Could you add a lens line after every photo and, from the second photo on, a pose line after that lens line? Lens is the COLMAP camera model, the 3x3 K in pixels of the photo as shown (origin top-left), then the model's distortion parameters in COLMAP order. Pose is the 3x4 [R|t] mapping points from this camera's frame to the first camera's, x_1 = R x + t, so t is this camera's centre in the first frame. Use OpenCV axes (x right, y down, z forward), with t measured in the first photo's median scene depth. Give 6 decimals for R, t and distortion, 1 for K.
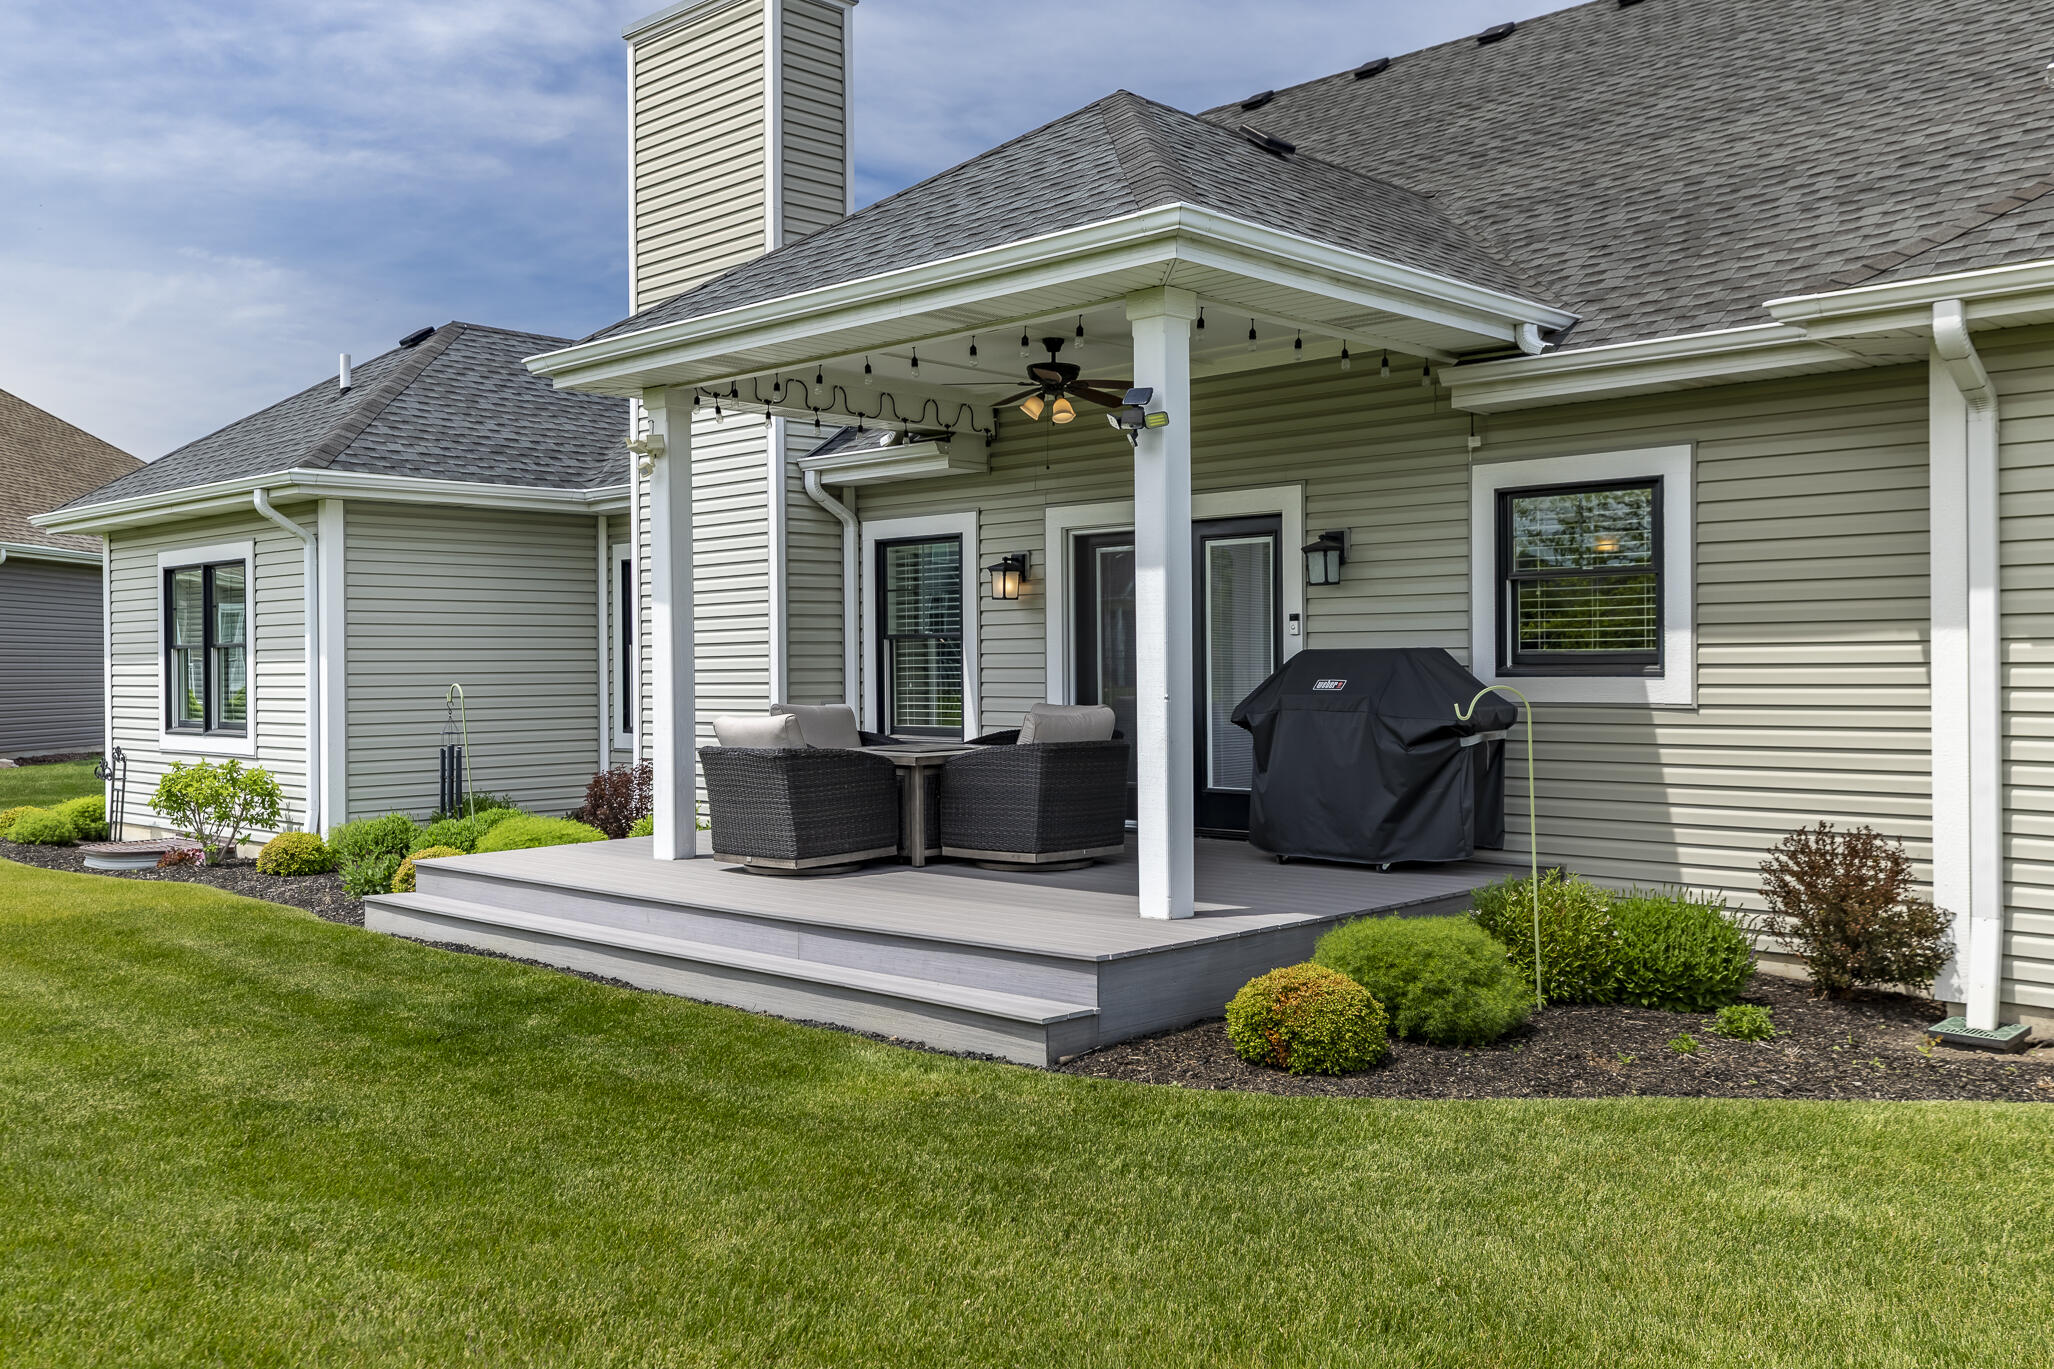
lens RADIAL K [[1804.1, 0, 1023.7], [0, 1804.1, 667.2], [0, 0, 1]] dist [0.042981, -0.032771]
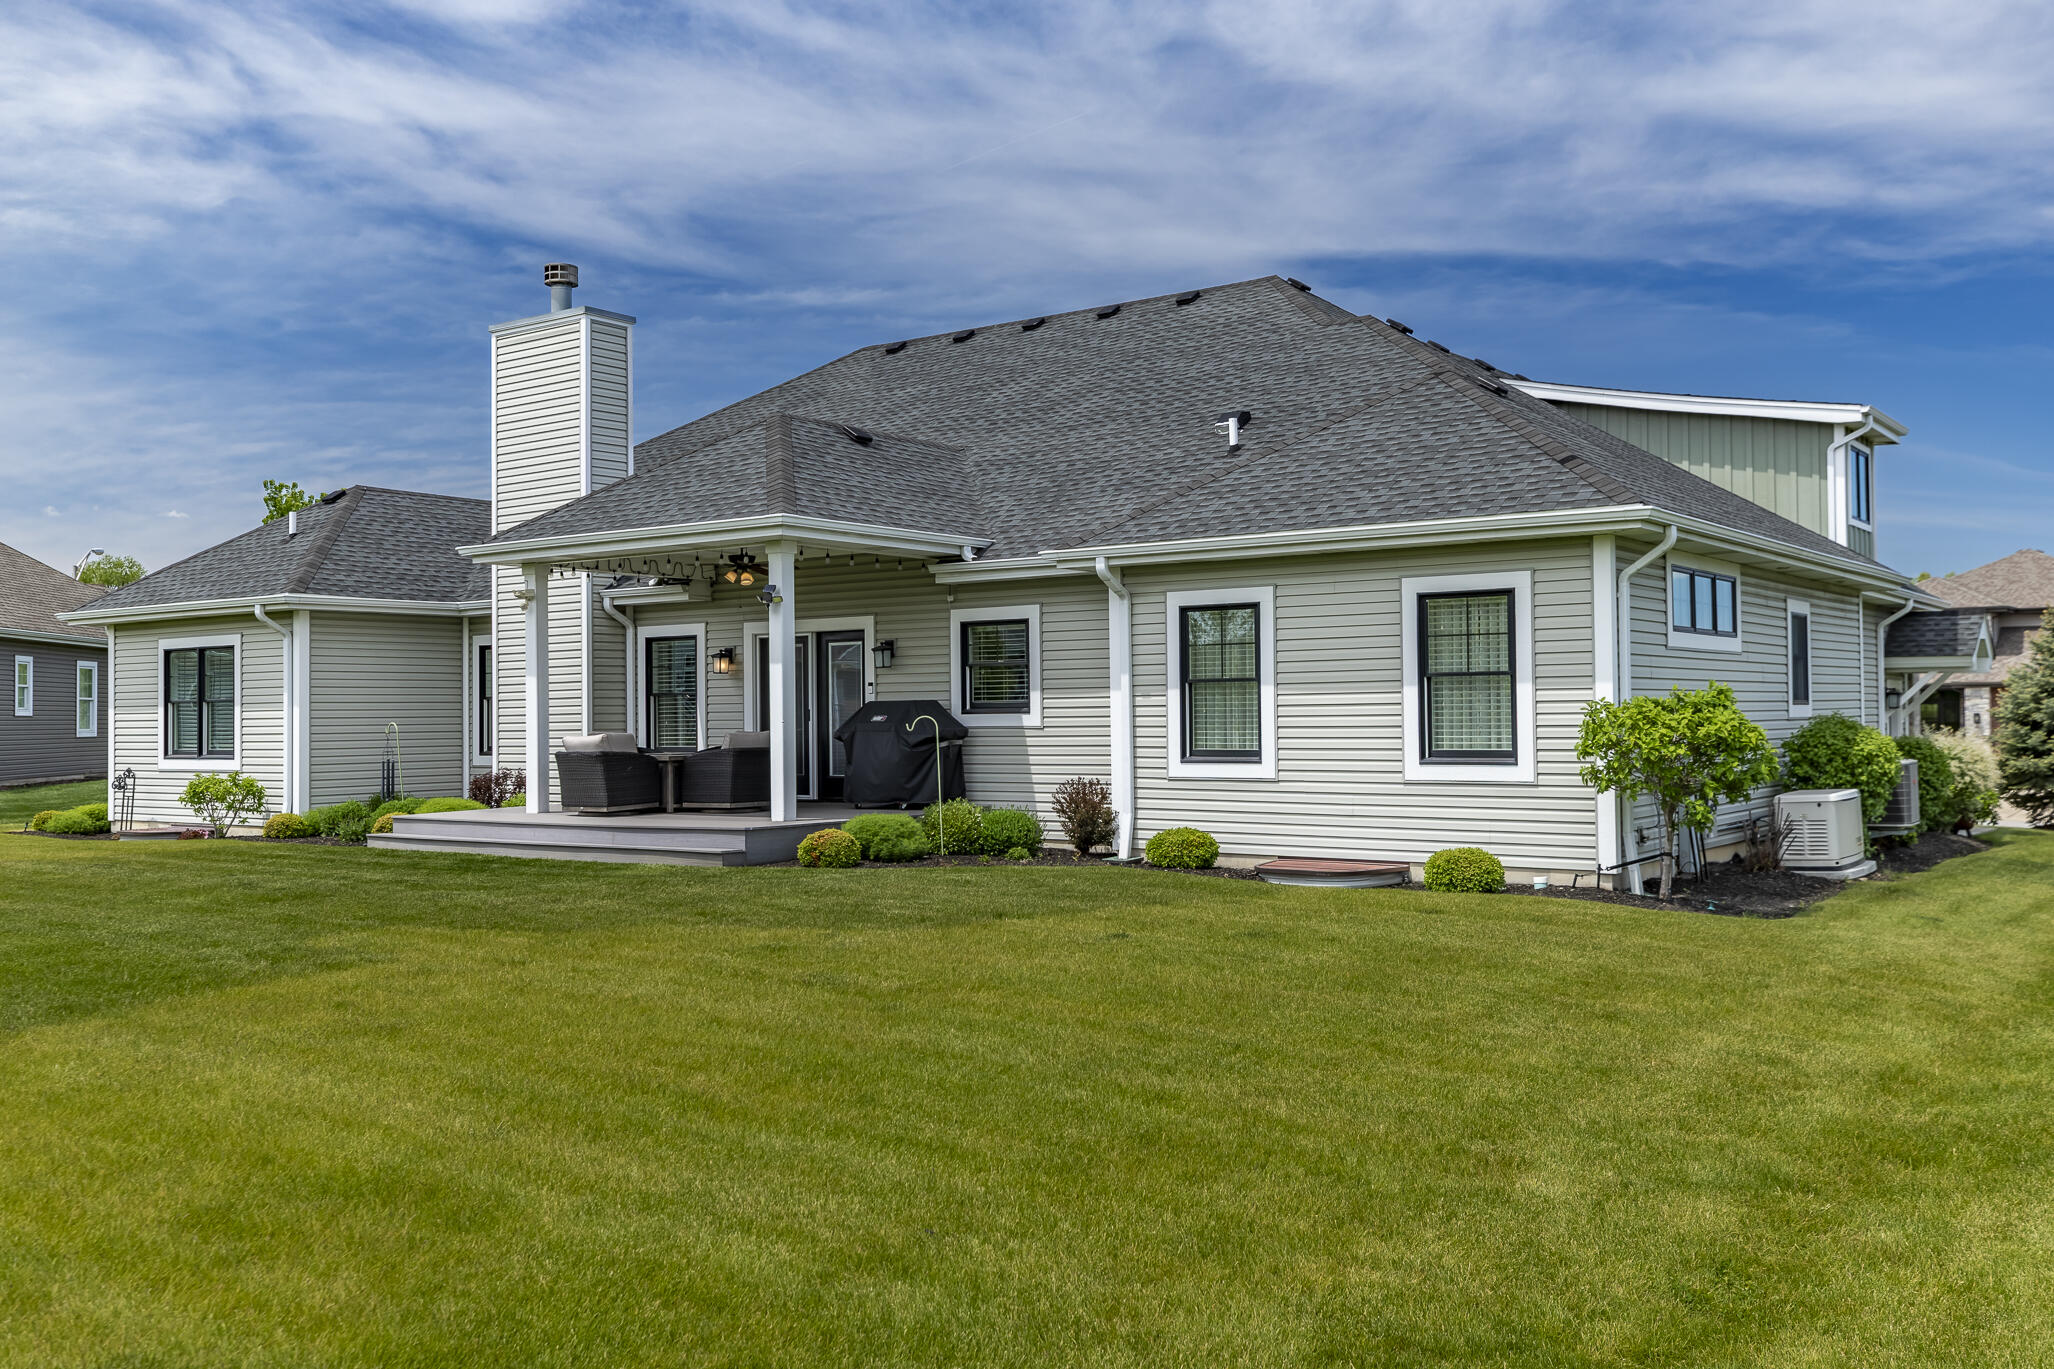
lens RADIAL K [[1804.1, 0, 1035.7], [0, 1804.1, 673.6], [0, 0, 1]] dist [0.042981, -0.032771]
pose [[0.990330, 0.000218, 0.138735, 0.058662], [0.003441, 0.999653, -0.026134, 0.012052], [-0.138692, 0.026359, 0.989985, -0.944025]]
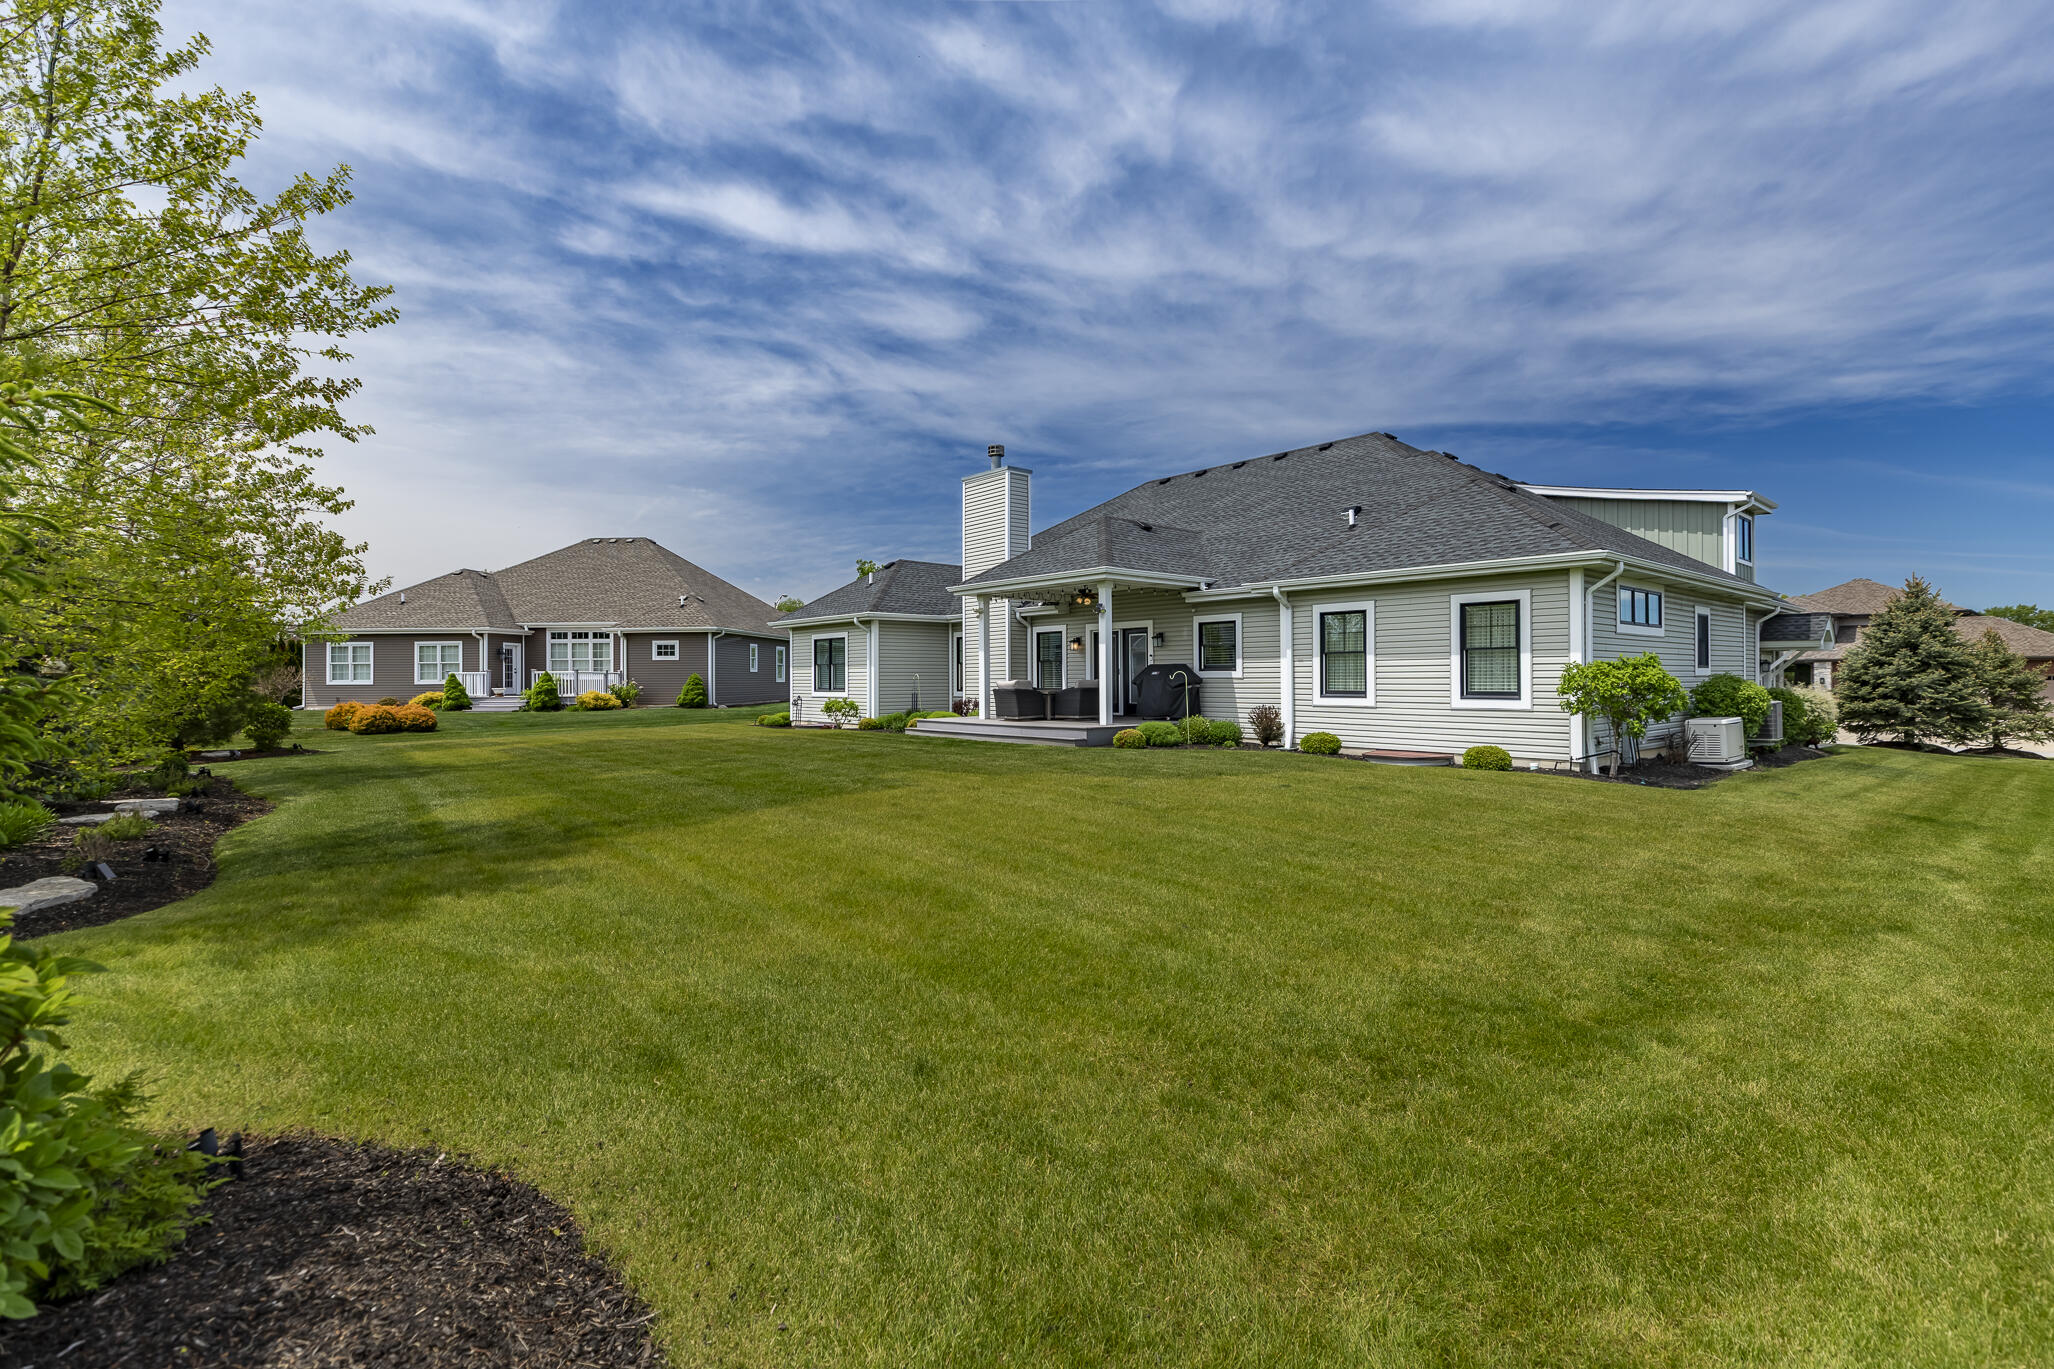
lens RADIAL K [[932.7, 0, 1023.2], [0, 932.7, 673.1], [0, 0, 1]] dist [0.017383, -0.005561]
pose [[0.996244, 0.003455, -0.086524, 0.055911], [-0.004117, 0.999964, -0.007479, 0.023770], [0.086495, 0.007807, 0.996222, -0.941591]]
